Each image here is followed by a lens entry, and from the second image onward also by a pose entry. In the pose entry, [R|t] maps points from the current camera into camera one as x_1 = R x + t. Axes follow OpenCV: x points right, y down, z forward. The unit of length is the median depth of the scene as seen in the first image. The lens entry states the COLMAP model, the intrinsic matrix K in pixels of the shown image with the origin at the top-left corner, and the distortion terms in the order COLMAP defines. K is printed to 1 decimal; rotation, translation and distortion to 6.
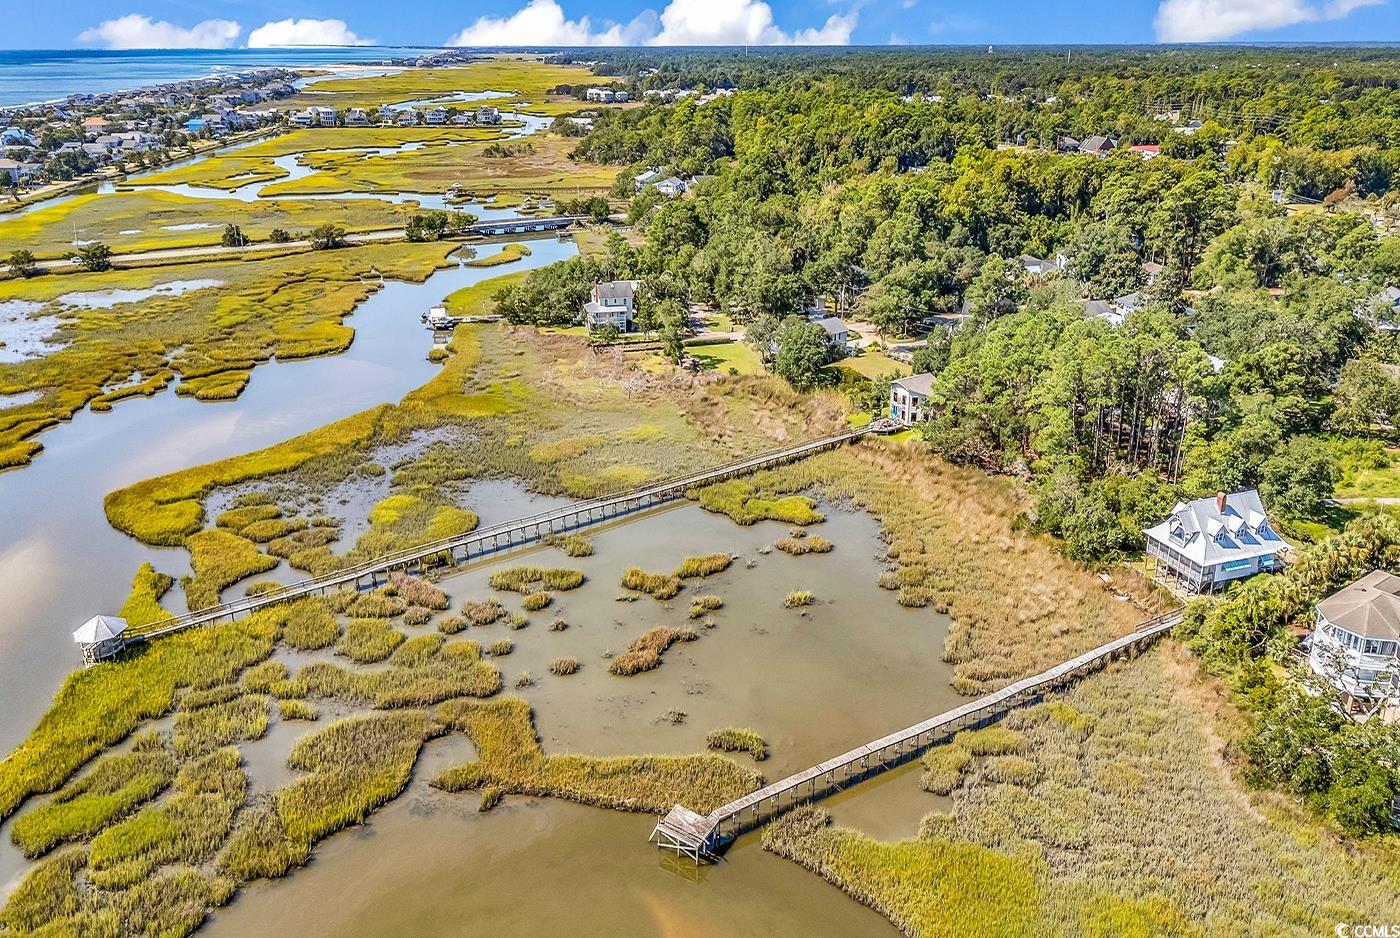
lens RADIAL K [[1004.6, 0, 700.9], [0, 1004.6, 451.2], [0, 0, 1]] dist [0.055783, -0.044780]
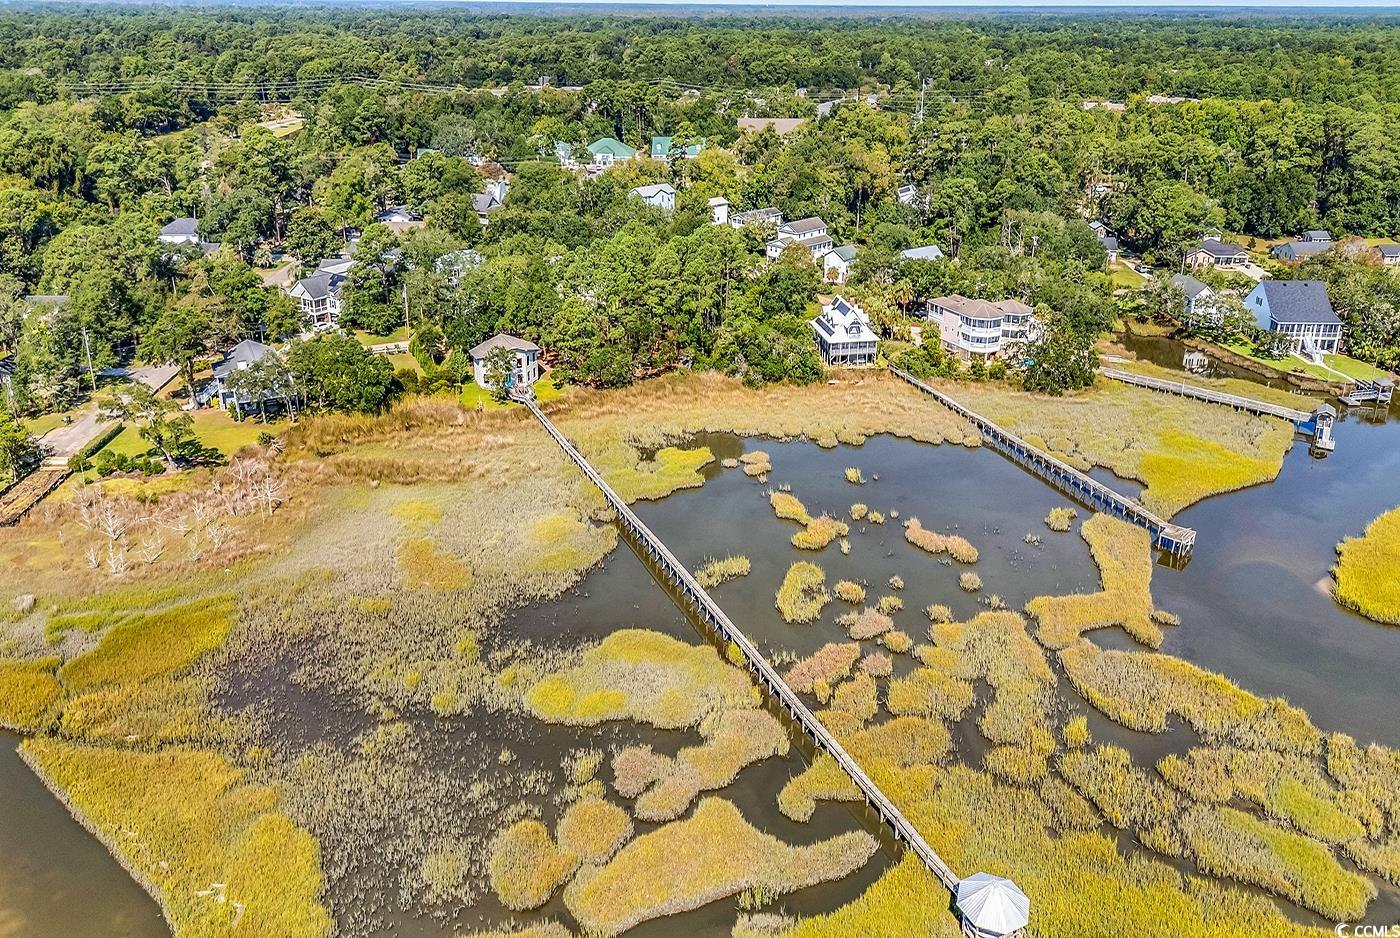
lens RADIAL K [[1028.8, 0, 710.9], [0, 1028.8, 466.8], [0, 0, 1]] dist [0.060375, -0.056901]
pose [[0.142473, -0.399816, 0.905455, -0.542121], [0.360427, 0.872937, 0.328744, -0.170456], [-0.921843, 0.279513, 0.268475, 0.449081]]
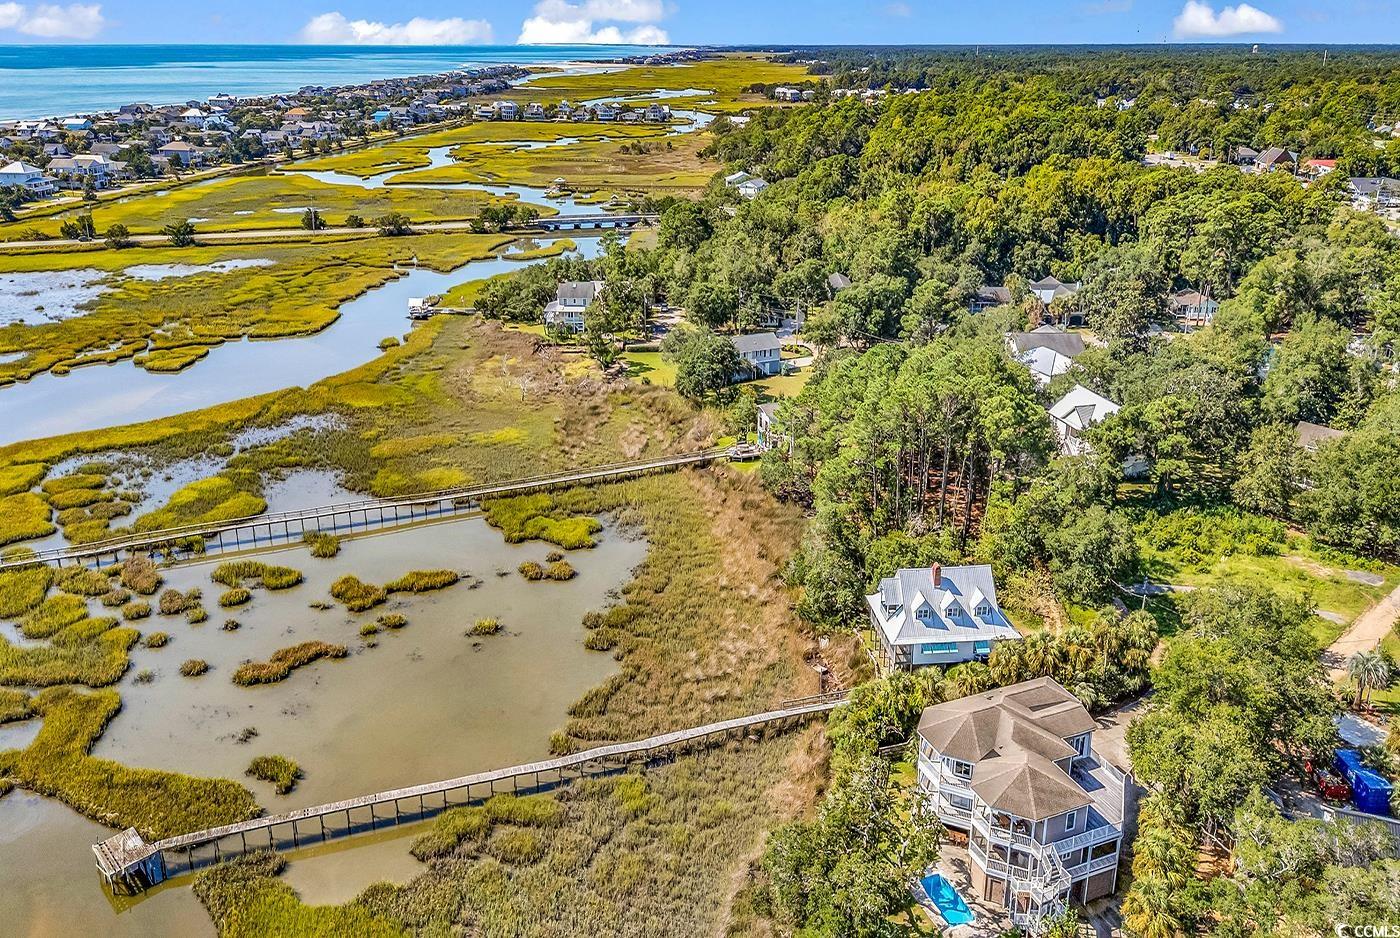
lens RADIAL K [[1010.6, 0, 707.5], [0, 1010.6, 451.8], [0, 0, 1]] dist [0.066003, -0.059705]
pose [[0.974928, 0.088529, -0.204152, 0.259252], [-0.088730, 0.996022, 0.008189, -0.022692], [0.204065, 0.010131, 0.978905, 0.060296]]
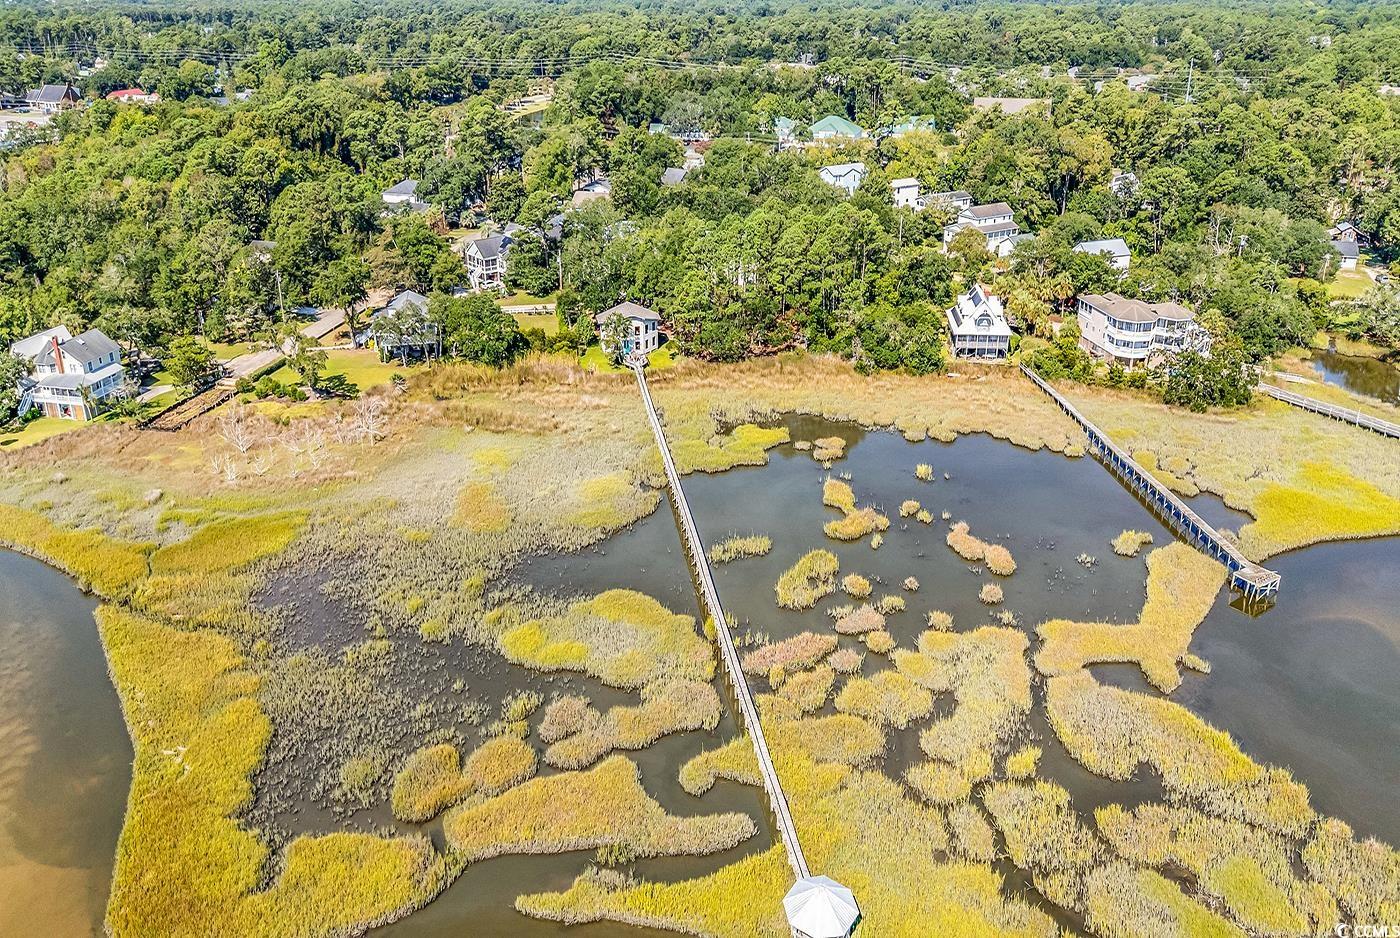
lens RADIAL K [[1016.4, 0, 697.9], [0, 1016.4, 472.3], [0, 0, 1]] dist [0.073139, -0.076805]
pose [[0.415632, -0.391431, 0.820994, -0.510944], [0.338722, 0.904339, 0.259689, -0.127501], [-0.844108, 0.170154, 0.508459, 0.342605]]
